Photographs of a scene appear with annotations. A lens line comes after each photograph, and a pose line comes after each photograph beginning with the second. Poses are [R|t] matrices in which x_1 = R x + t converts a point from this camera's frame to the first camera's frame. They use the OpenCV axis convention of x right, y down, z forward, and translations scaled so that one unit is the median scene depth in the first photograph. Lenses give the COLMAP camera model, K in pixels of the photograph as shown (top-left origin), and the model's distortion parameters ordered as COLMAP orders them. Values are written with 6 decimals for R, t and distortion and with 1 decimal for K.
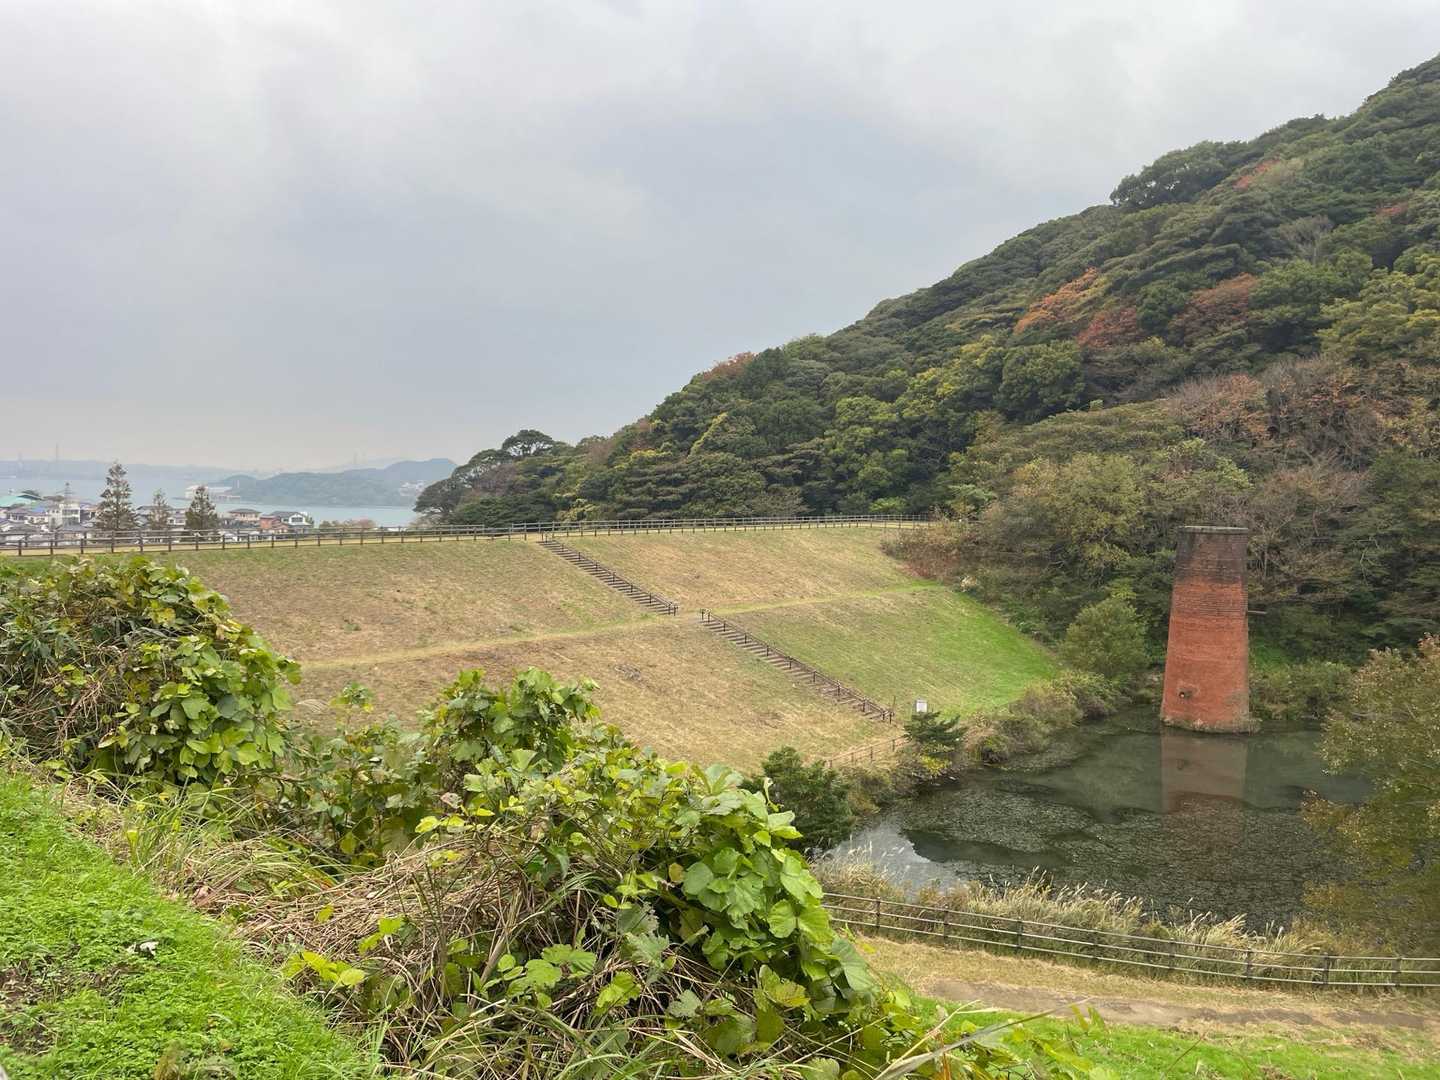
lens RADIAL K [[1034.2, 0, 723.4], [0, 1034.2, 540.8], [0, 0, 1]] dist [0.067675, -0.069220]
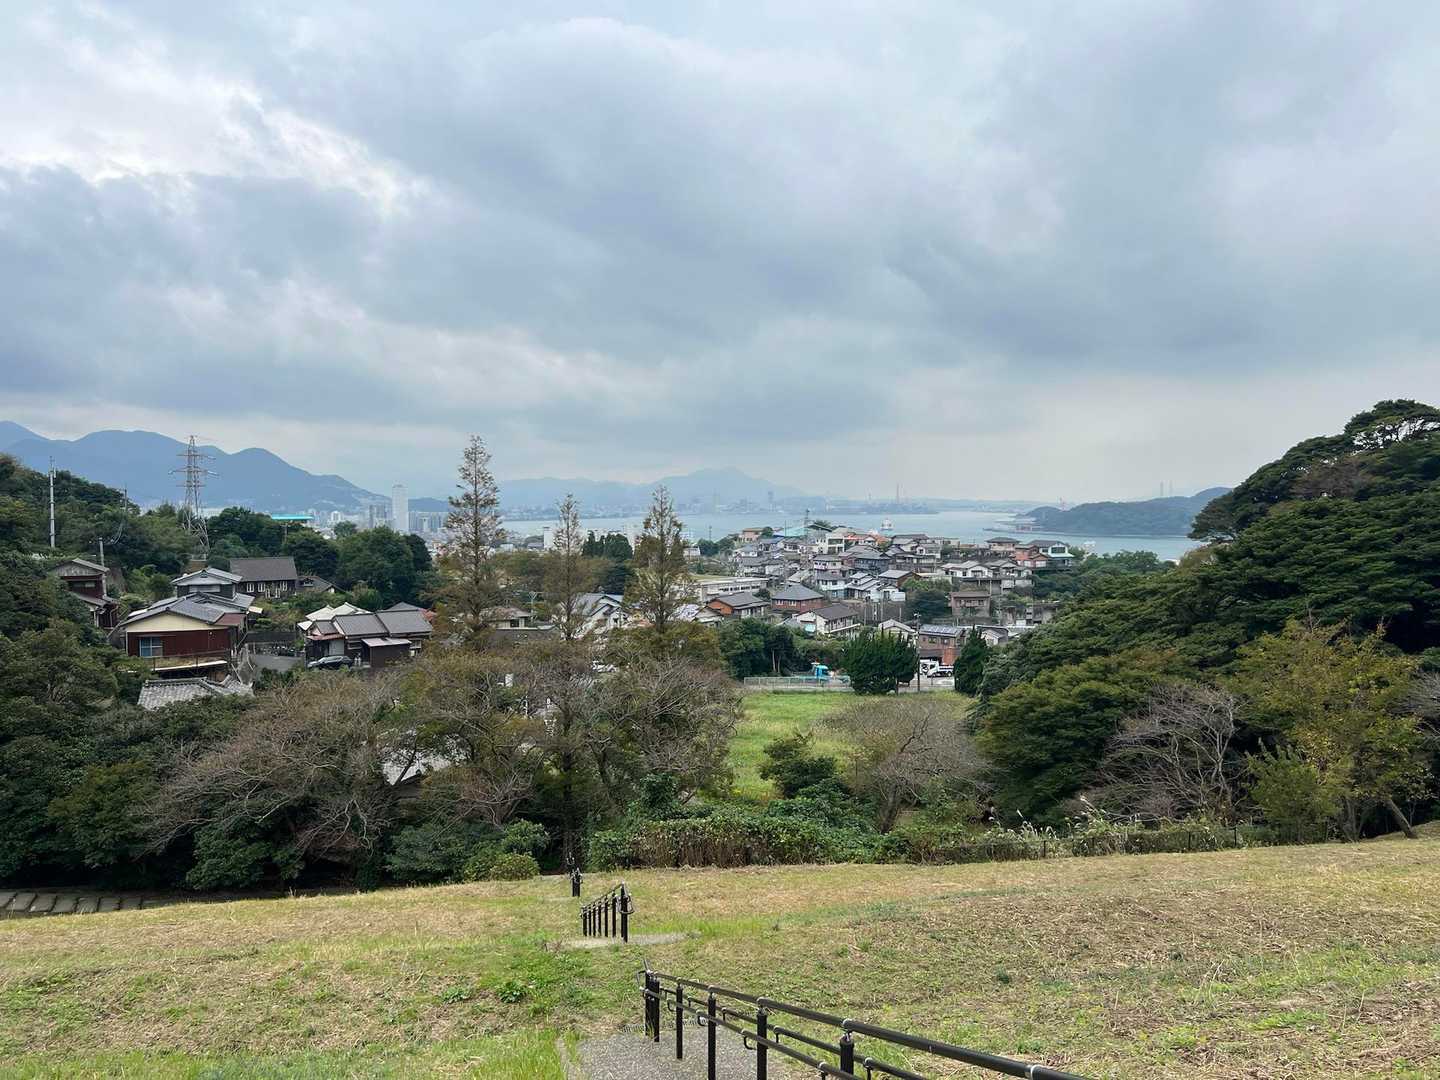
lens RADIAL K [[1034.2, 0, 723.4], [0, 1034.2, 540.8], [0, 0, 1]] dist [0.067675, -0.069220]
pose [[0.742607, -0.001742, -0.669725, -0.049240], [-0.017717, 0.999596, -0.022246, -0.004724], [0.669493, 0.028386, 0.742276, 0.209637]]
